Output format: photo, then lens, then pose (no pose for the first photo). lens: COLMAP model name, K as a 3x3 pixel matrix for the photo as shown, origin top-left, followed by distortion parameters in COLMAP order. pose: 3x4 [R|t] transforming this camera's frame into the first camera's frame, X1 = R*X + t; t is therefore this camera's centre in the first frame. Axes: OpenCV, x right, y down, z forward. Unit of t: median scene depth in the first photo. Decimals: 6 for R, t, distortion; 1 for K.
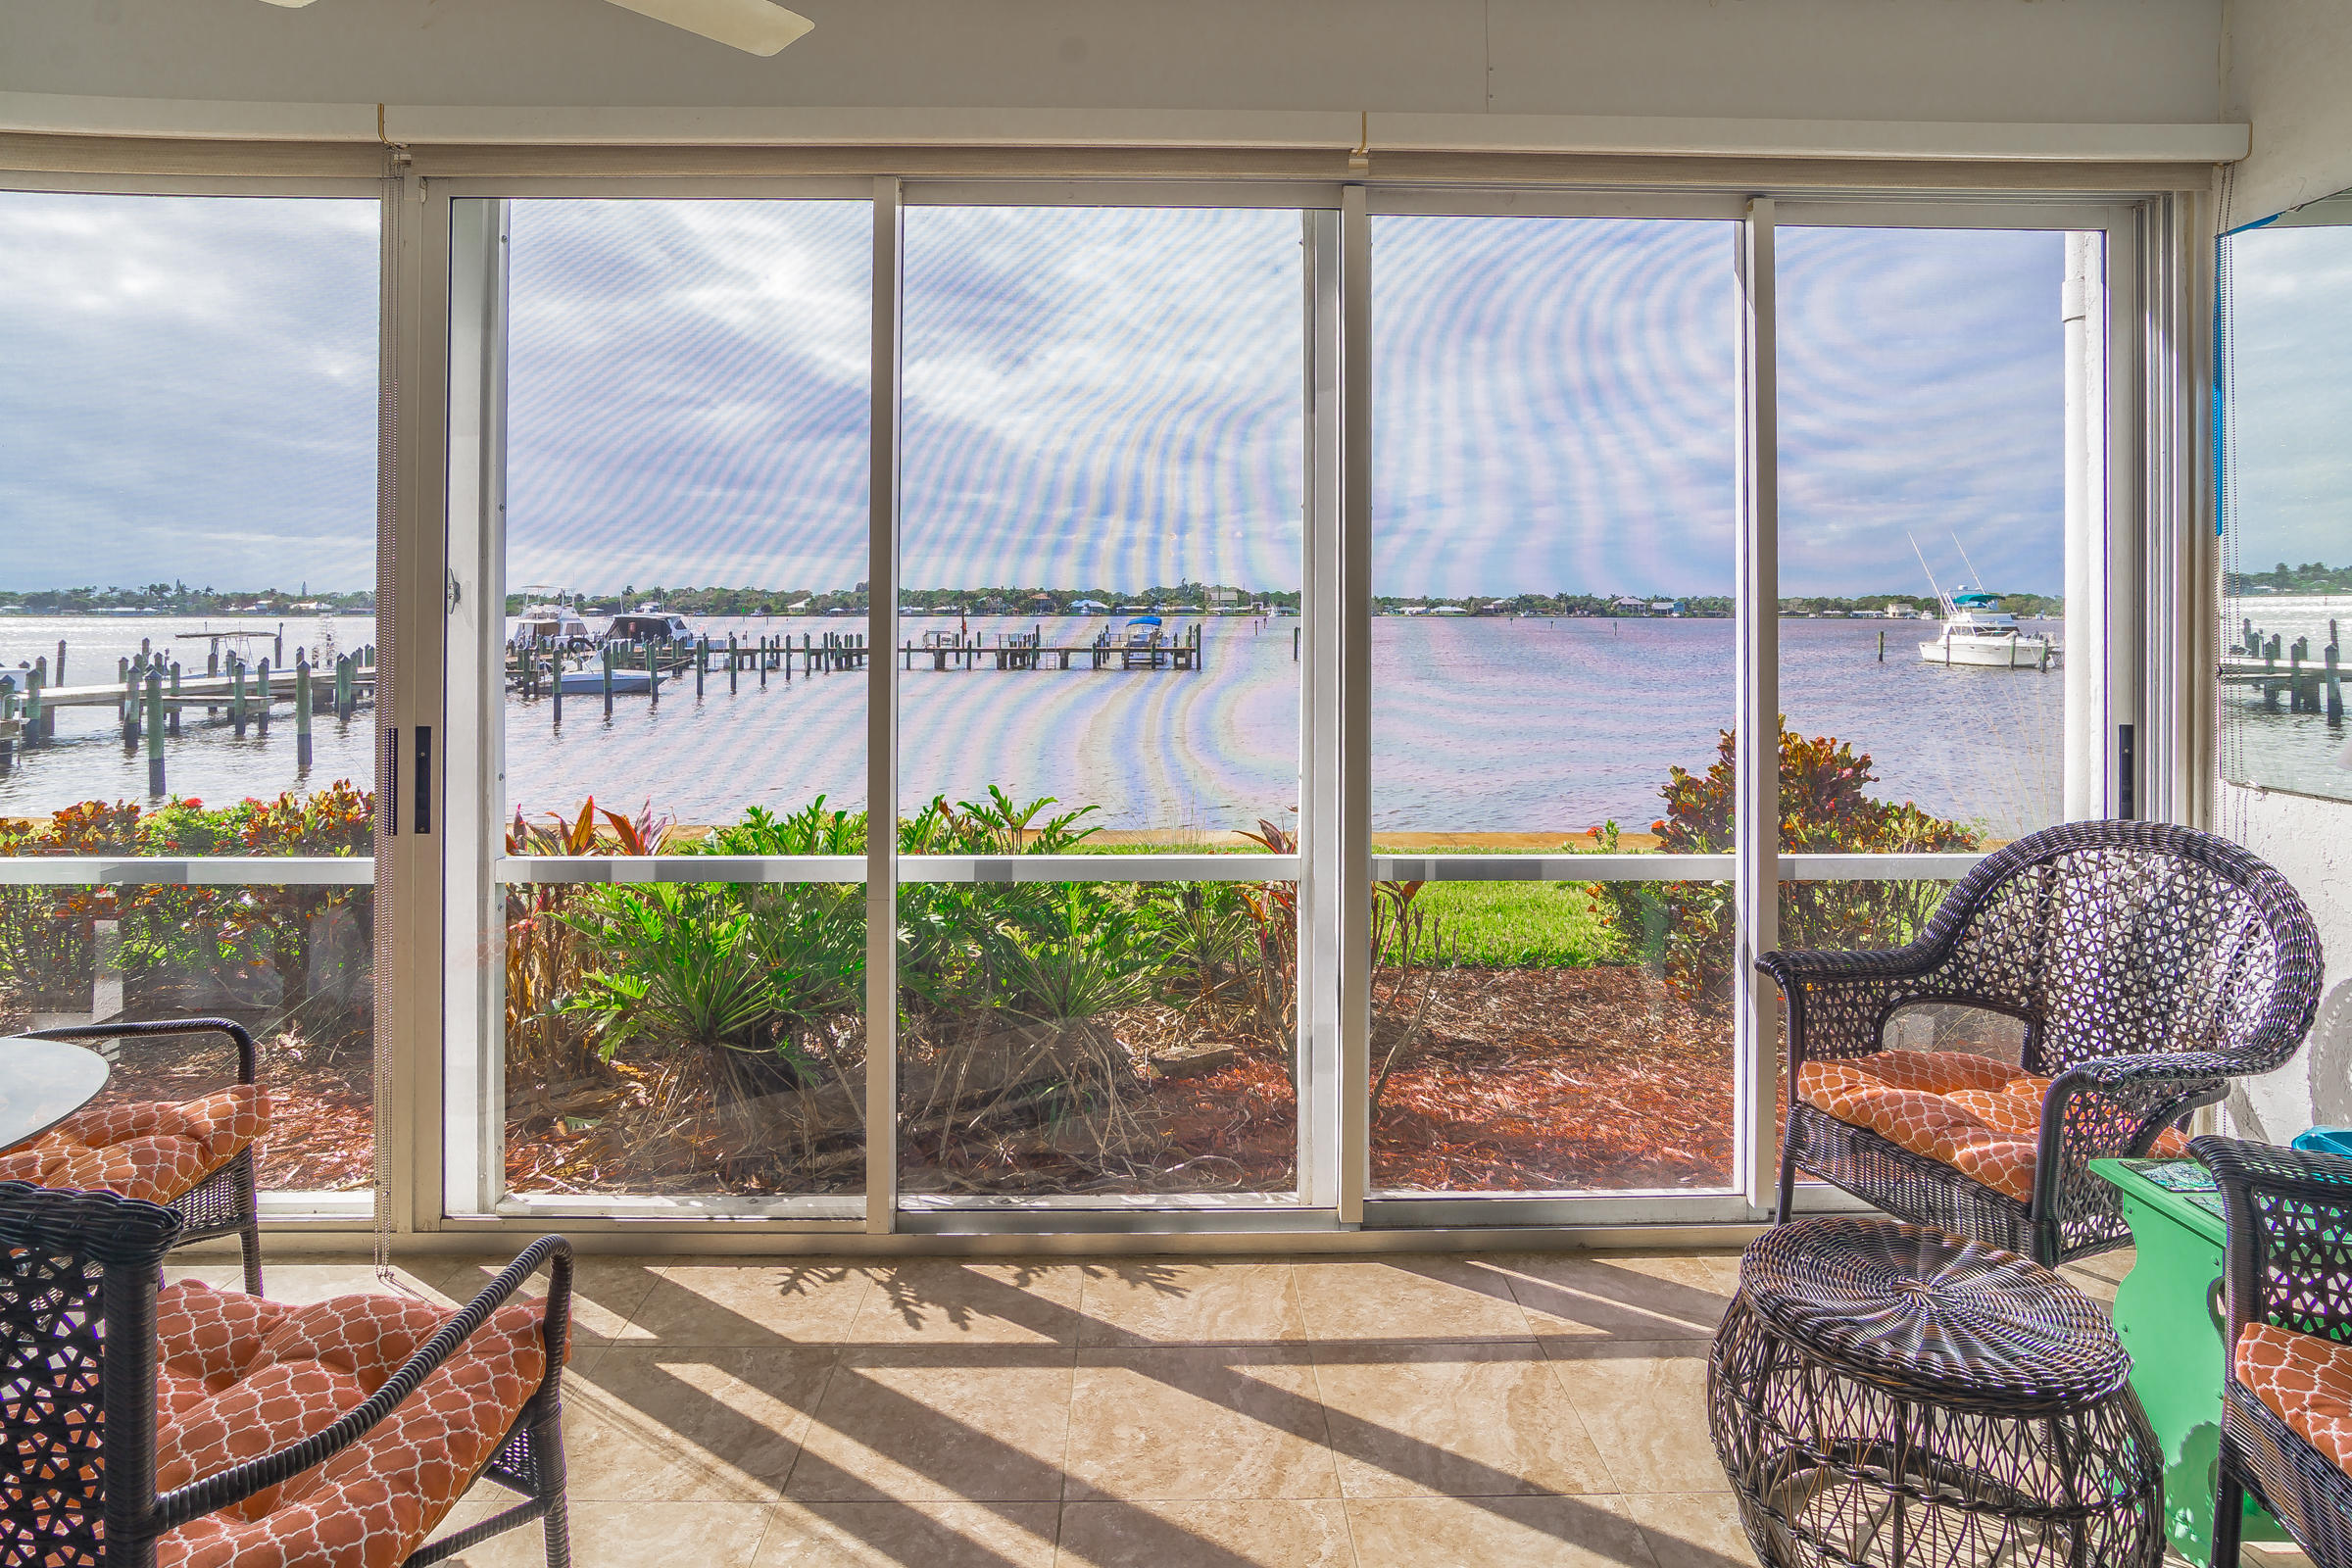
lens RADIAL K [[1298.5, 0, 1191.6], [0, 1298.5, 612.7], [0, 0, 1]] dist [-0.004121, 0.000858]
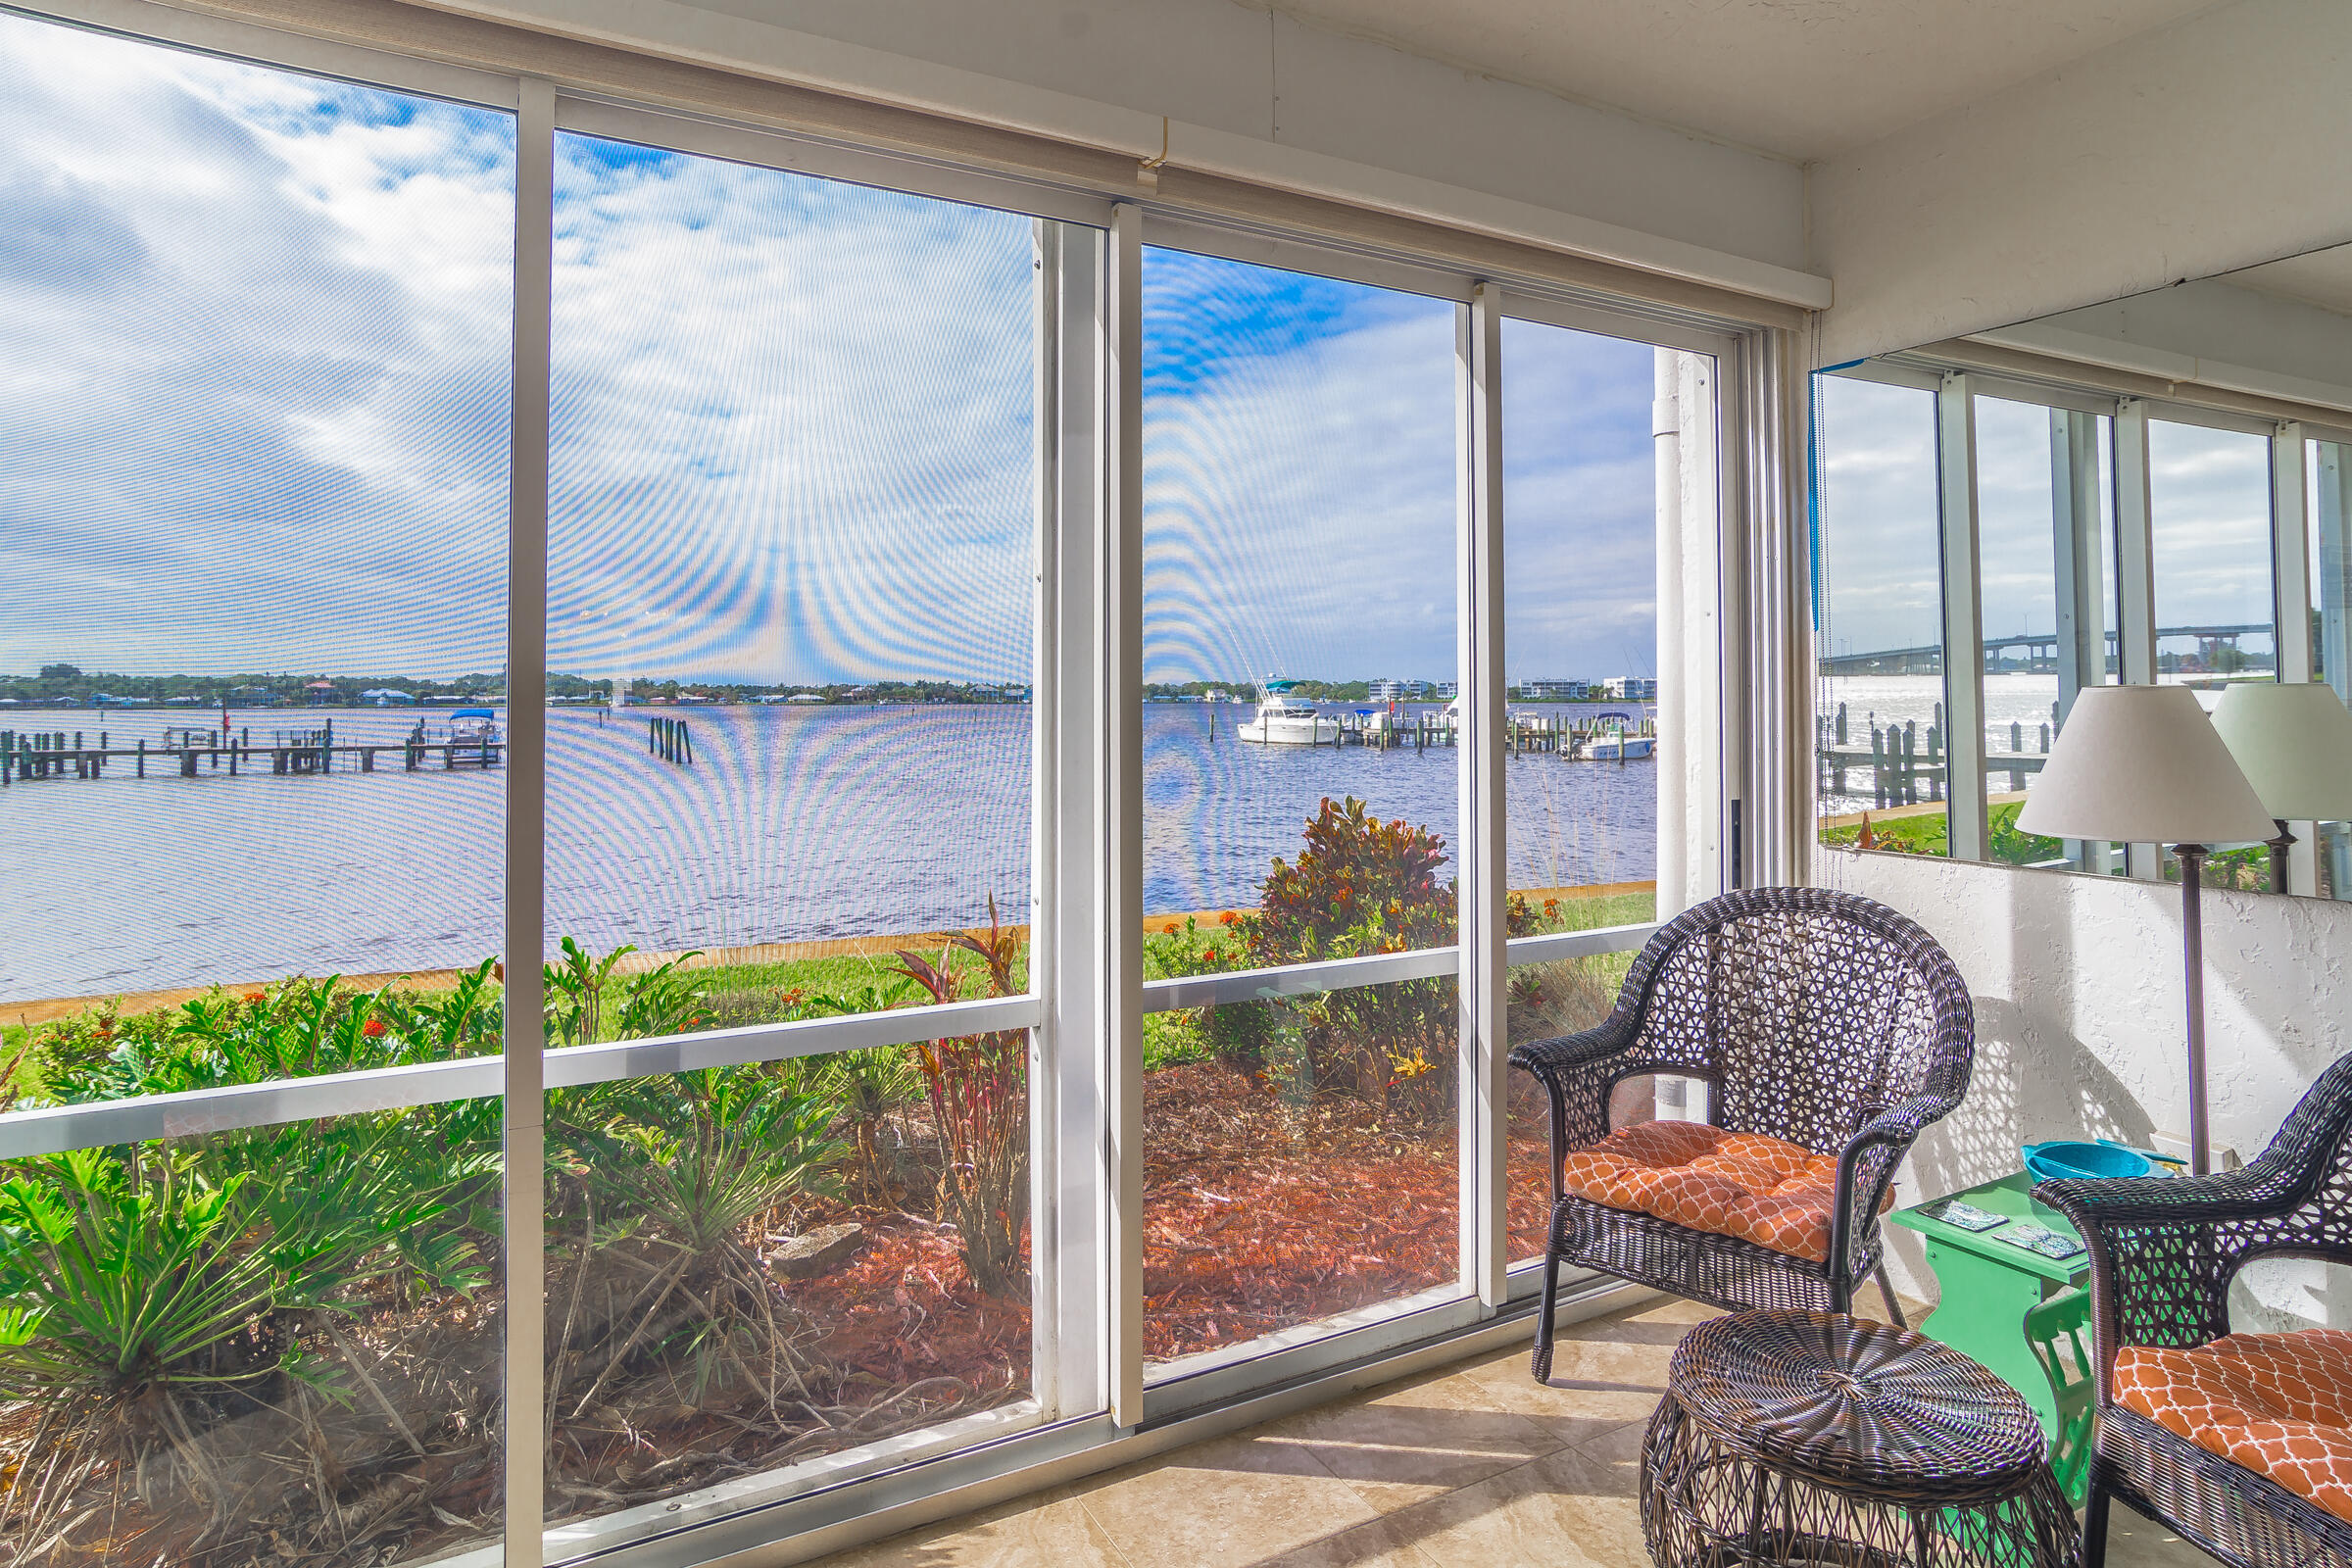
lens RADIAL K [[1302.9, 0, 1082.1], [0, 1302.9, 668.7], [0, 0, 1]] dist [-0.015023, 0.001527]
pose [[0.899217, 0.003599, 0.437489, -0.257300], [0.006826, 0.999729, -0.022253, -0.004652], [-0.437450, 0.022996, 0.898948, 0.225767]]
